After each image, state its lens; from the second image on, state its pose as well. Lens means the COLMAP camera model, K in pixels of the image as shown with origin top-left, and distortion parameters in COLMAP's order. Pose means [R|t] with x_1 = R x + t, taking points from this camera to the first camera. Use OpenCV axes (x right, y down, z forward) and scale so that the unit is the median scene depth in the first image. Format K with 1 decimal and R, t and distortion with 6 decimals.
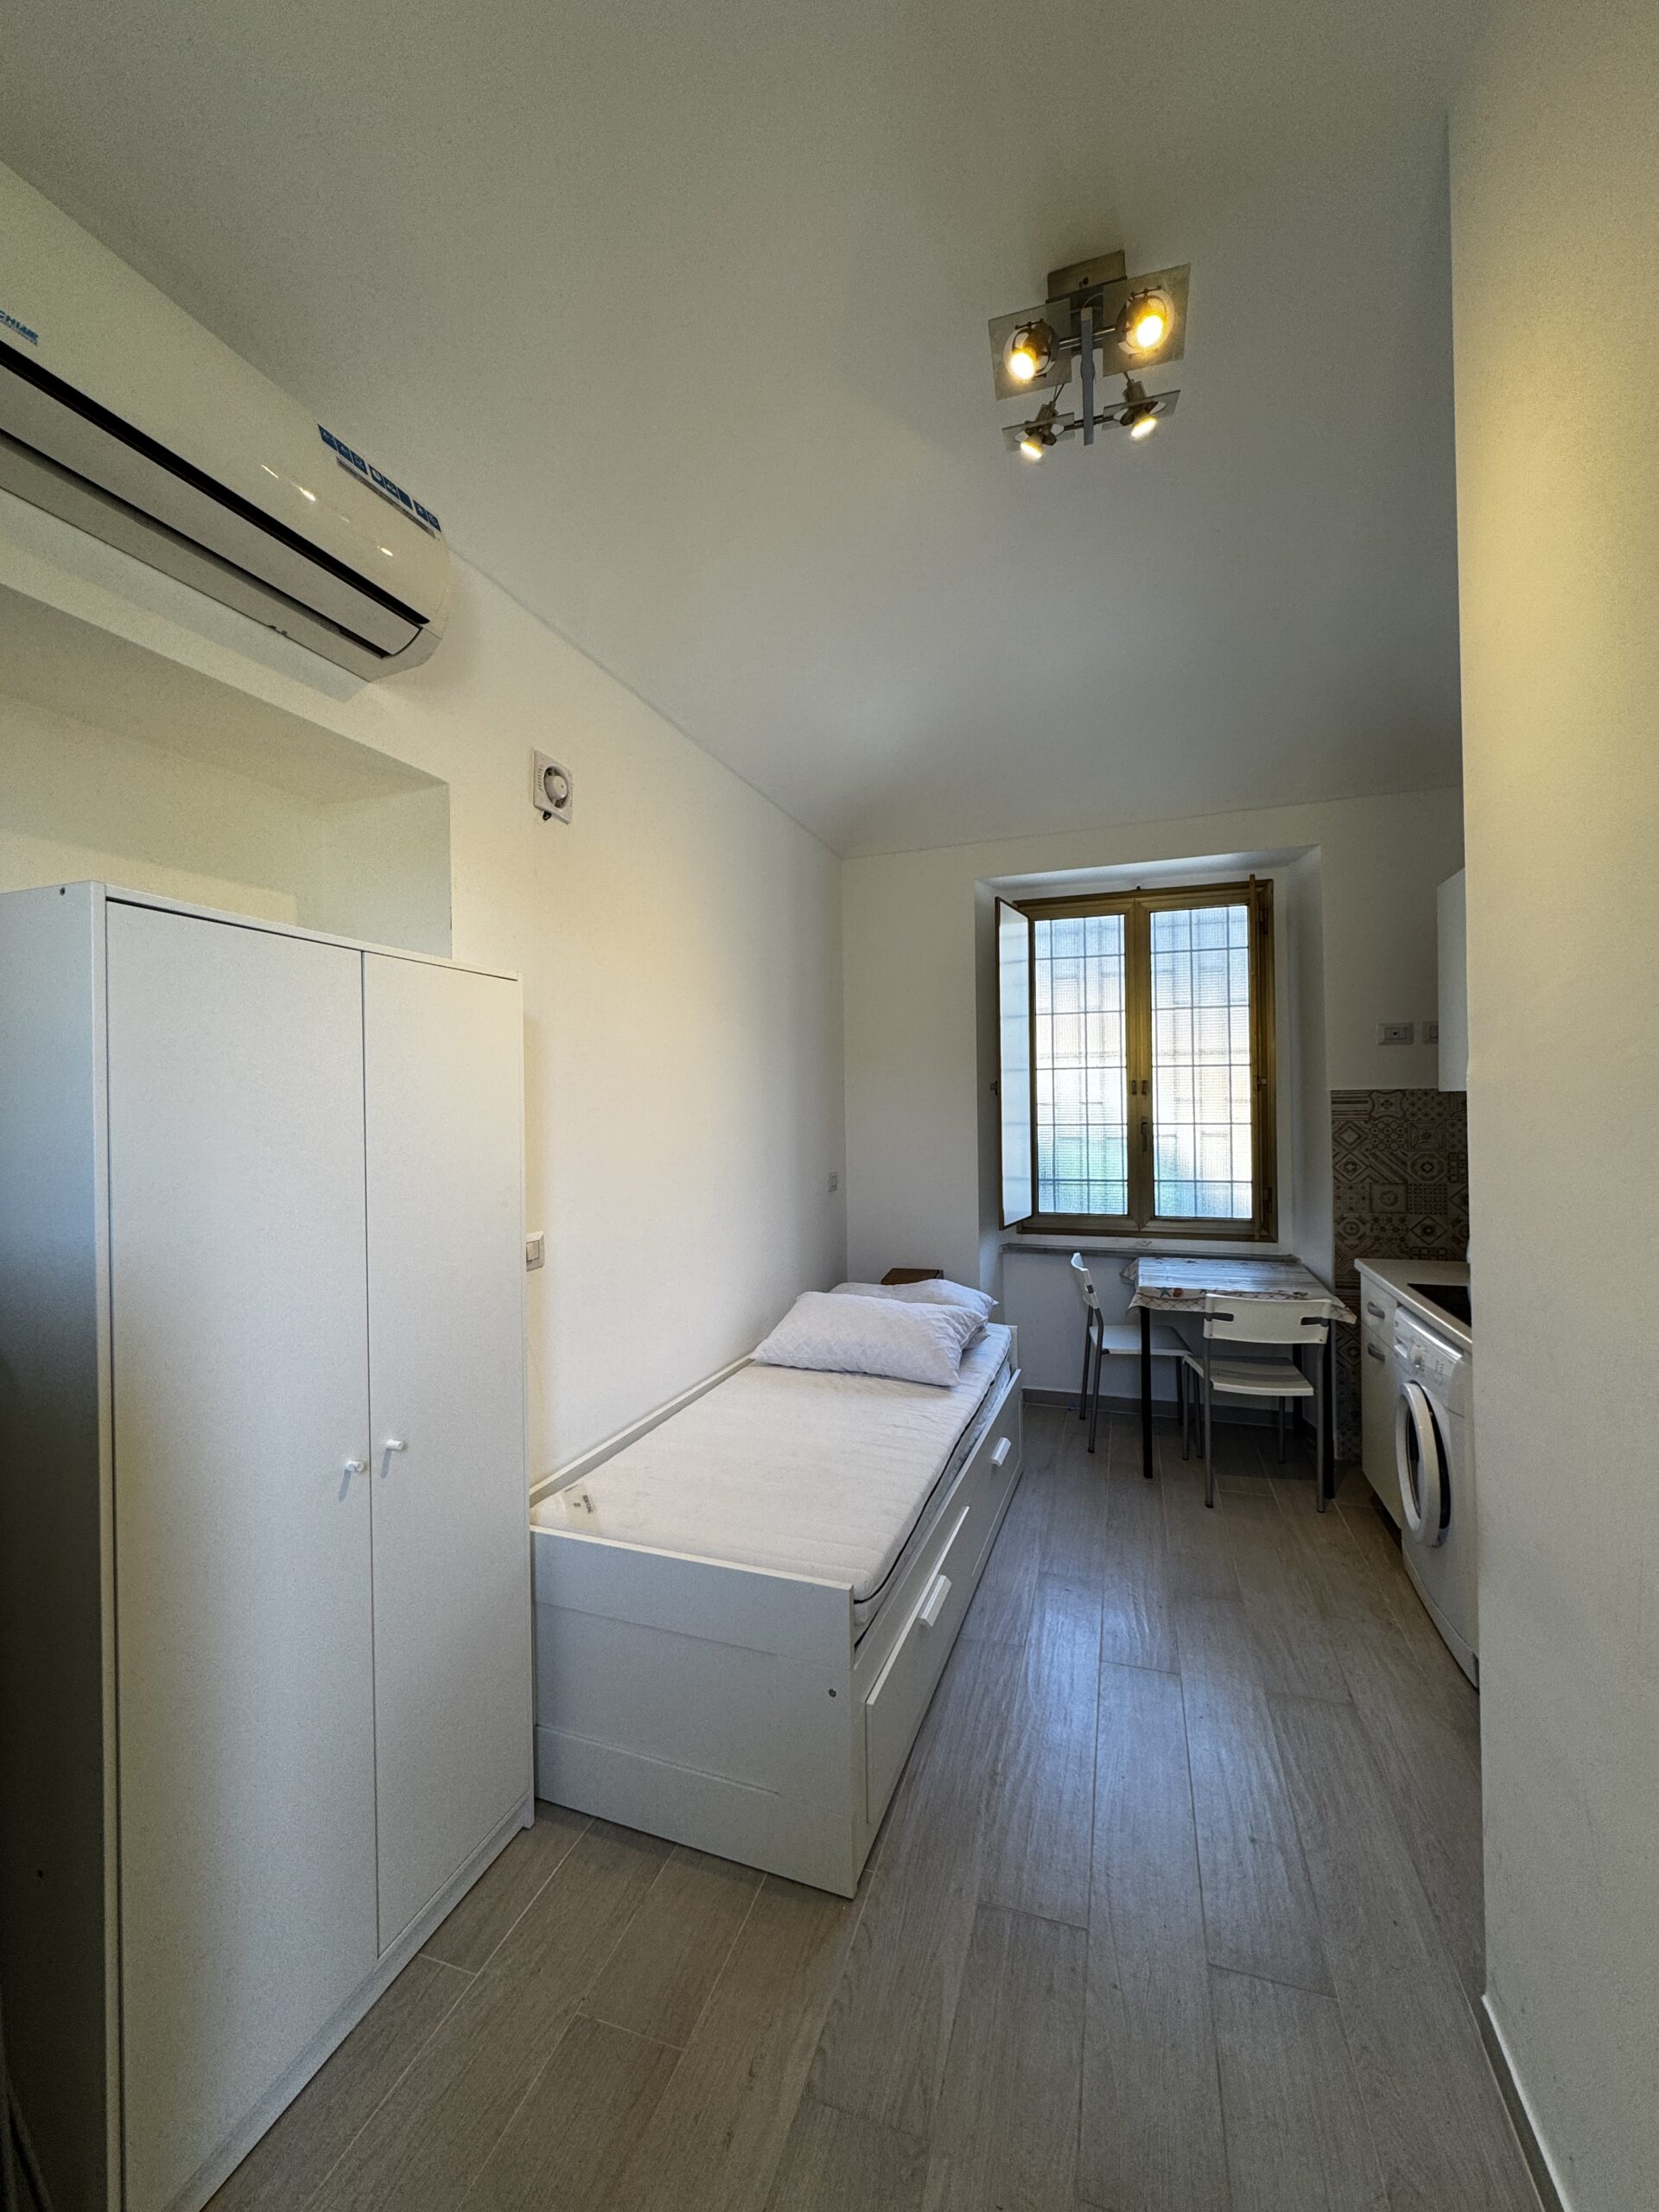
lens RADIAL K [[878.1, 0, 832.2], [0, 878.1, 1104.4], [0, 0, 1]] dist [-0.002926, 0.000368]
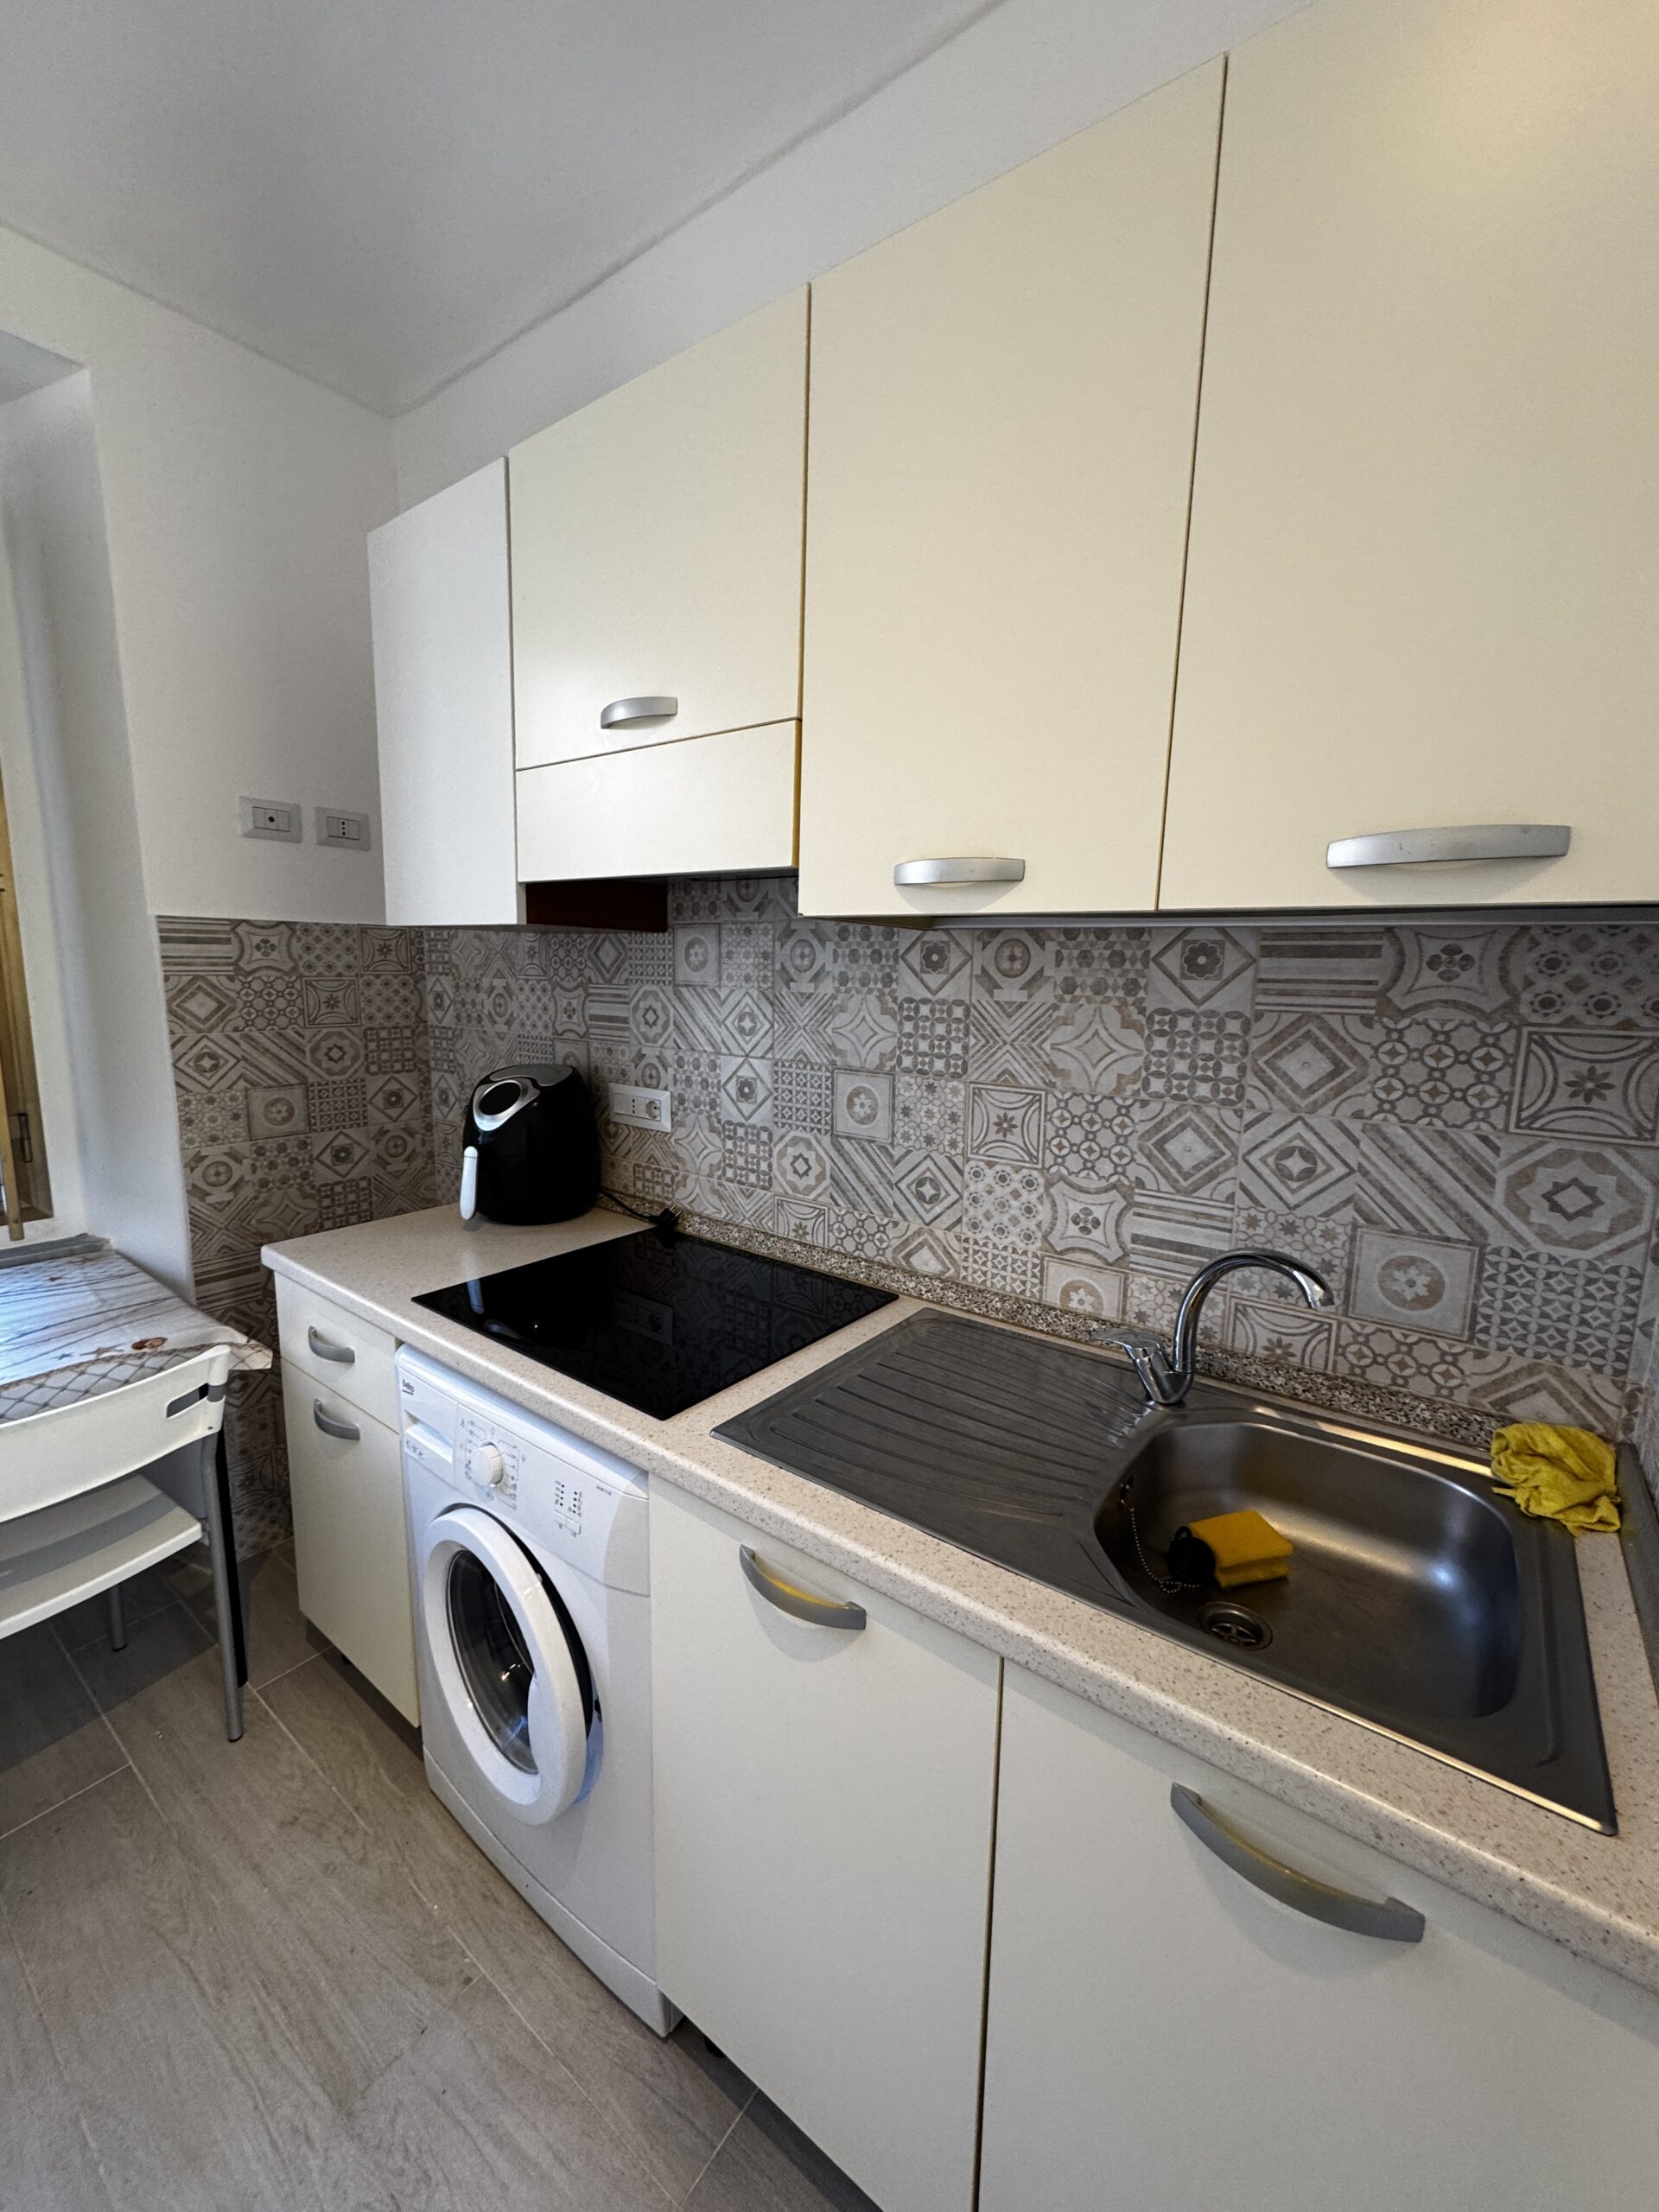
lens RADIAL K [[878.1, 0, 832.1], [0, 878.1, 1103.0], [0, 0, 1]] dist [-0.002926, 0.000368]
pose [[0.313044, -0.128051, 0.941067, 0.226402], [-0.026413, 0.989312, 0.143402, 0.009390], [-0.949371, -0.069748, 0.306316, 0.528516]]
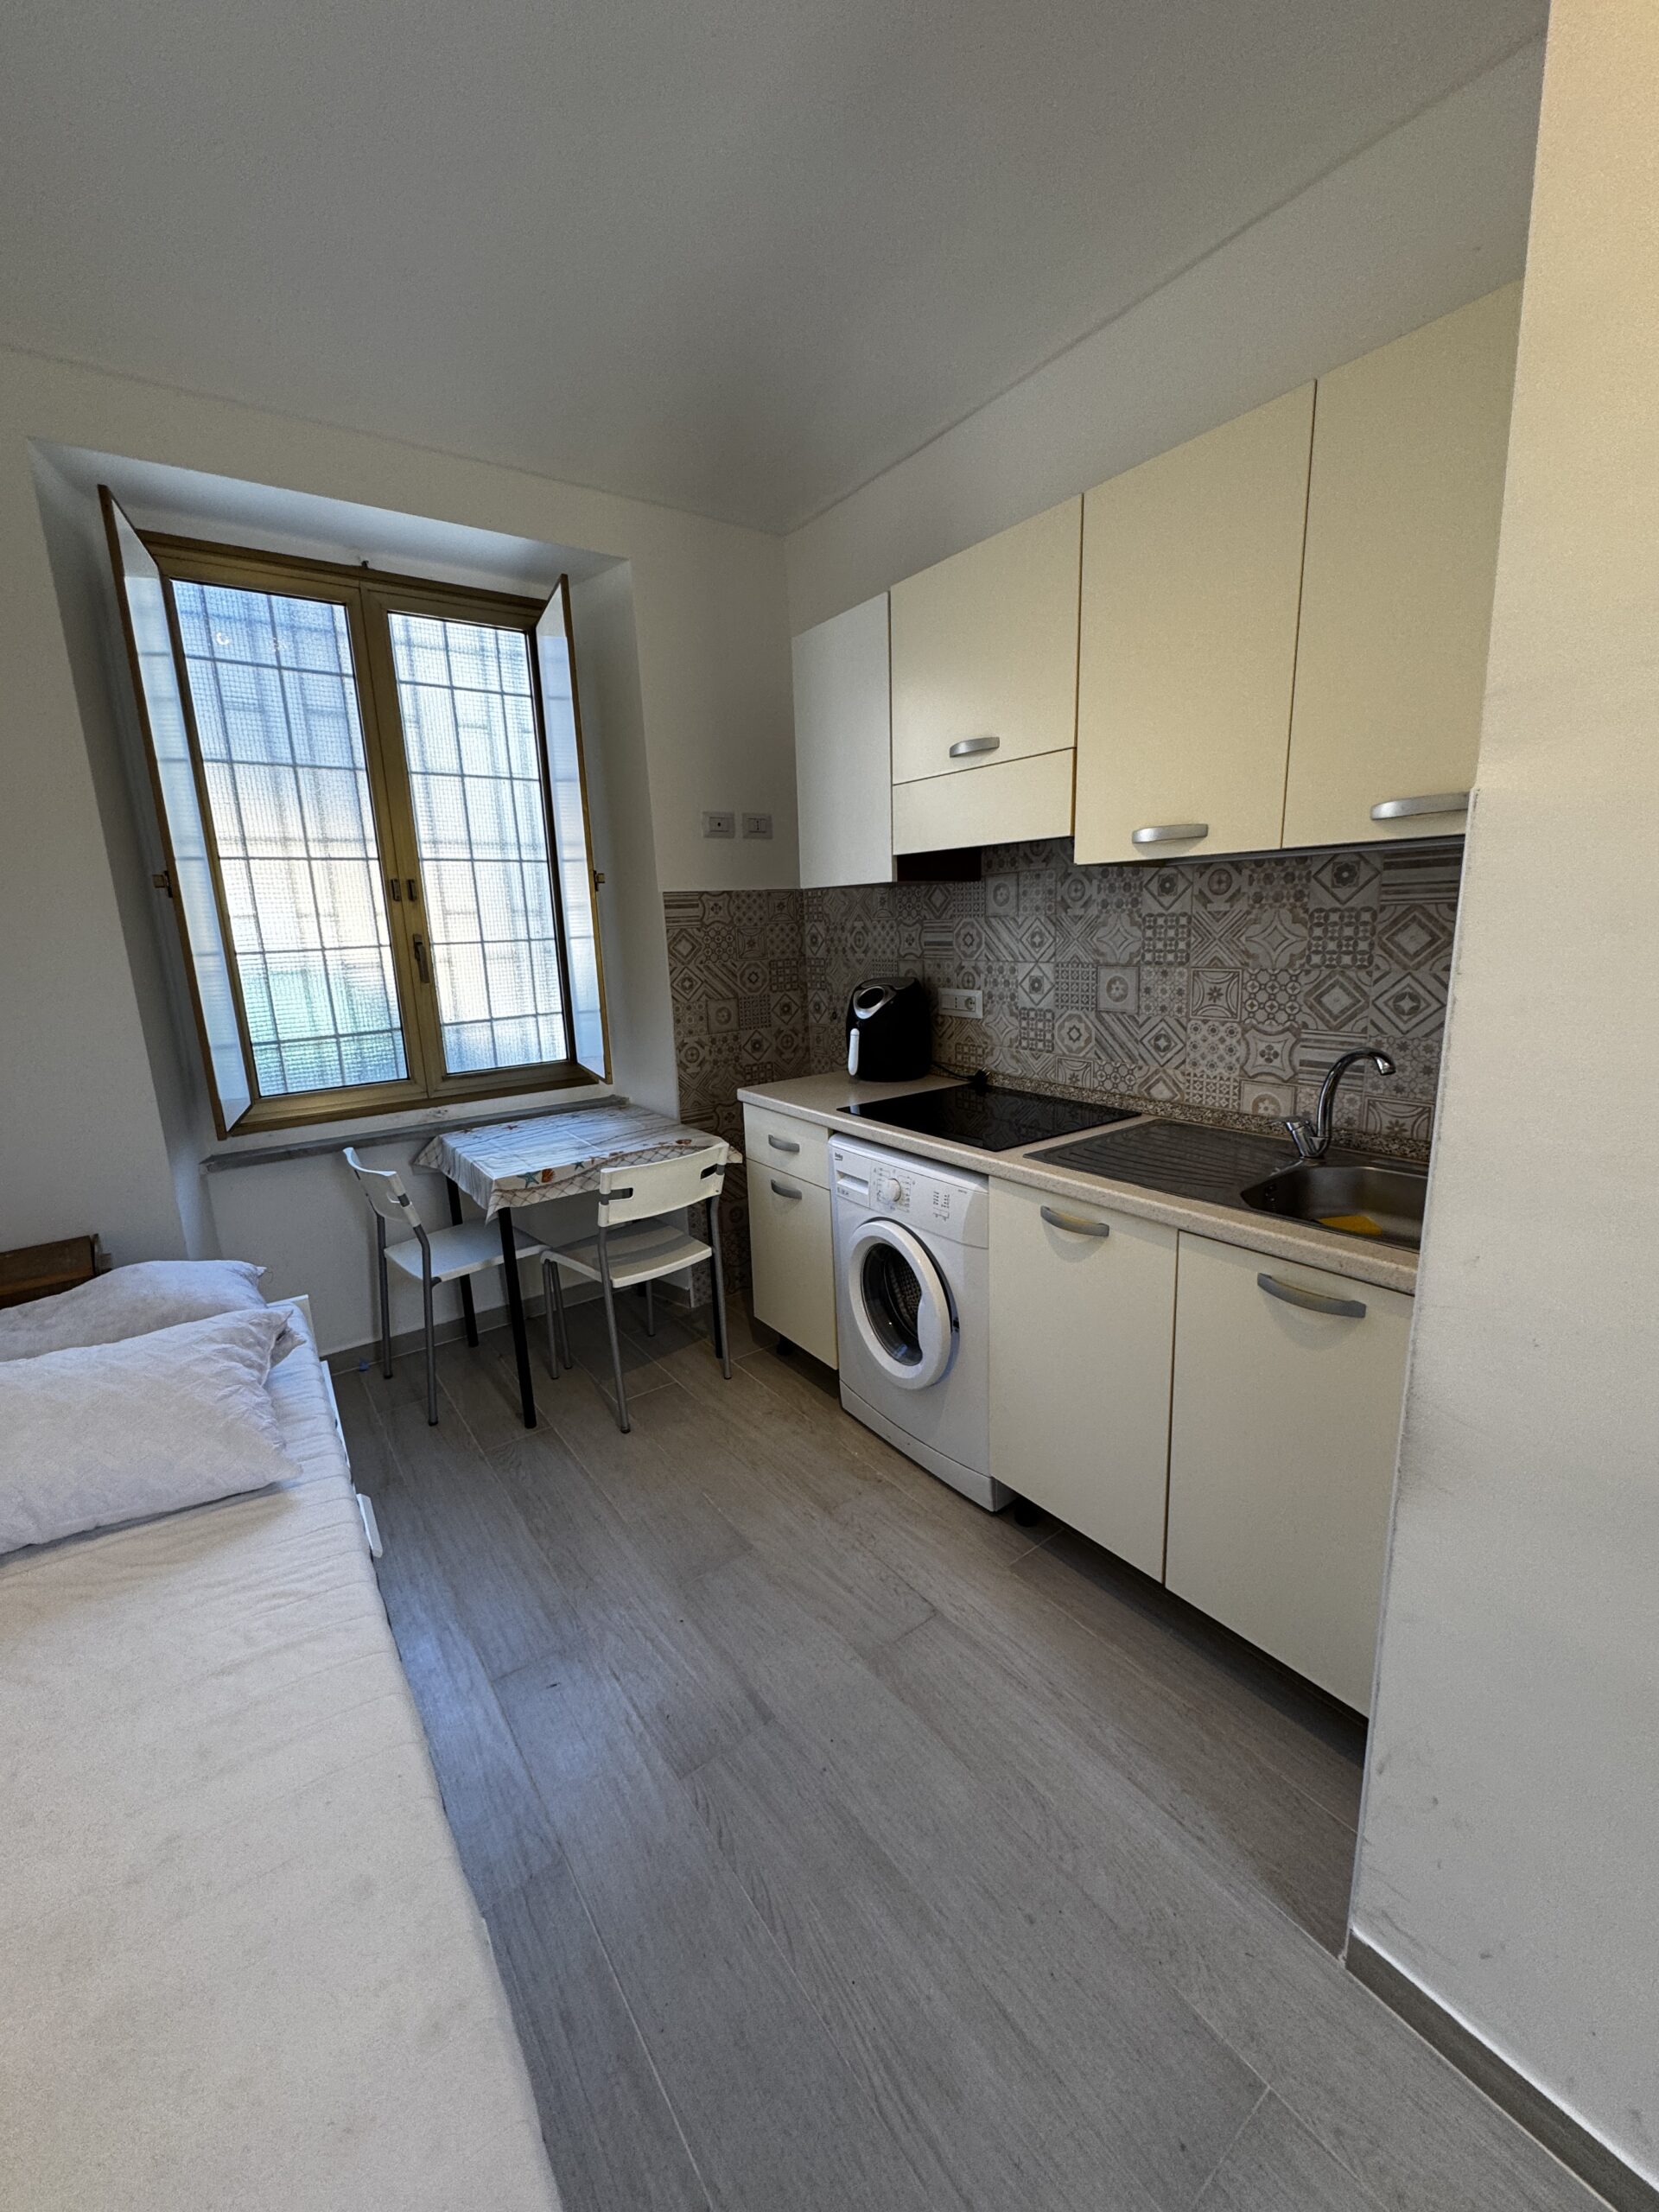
lens RADIAL K [[878.1, 0, 831.7], [0, 878.1, 1102.7], [0, 0, 1]] dist [-0.002926, 0.000368]
pose [[0.578041, -0.178447, 0.796257, -0.035681], [0.028165, 0.979578, 0.199083, 0.020724], [-0.815521, -0.092652, 0.571263, 0.433107]]
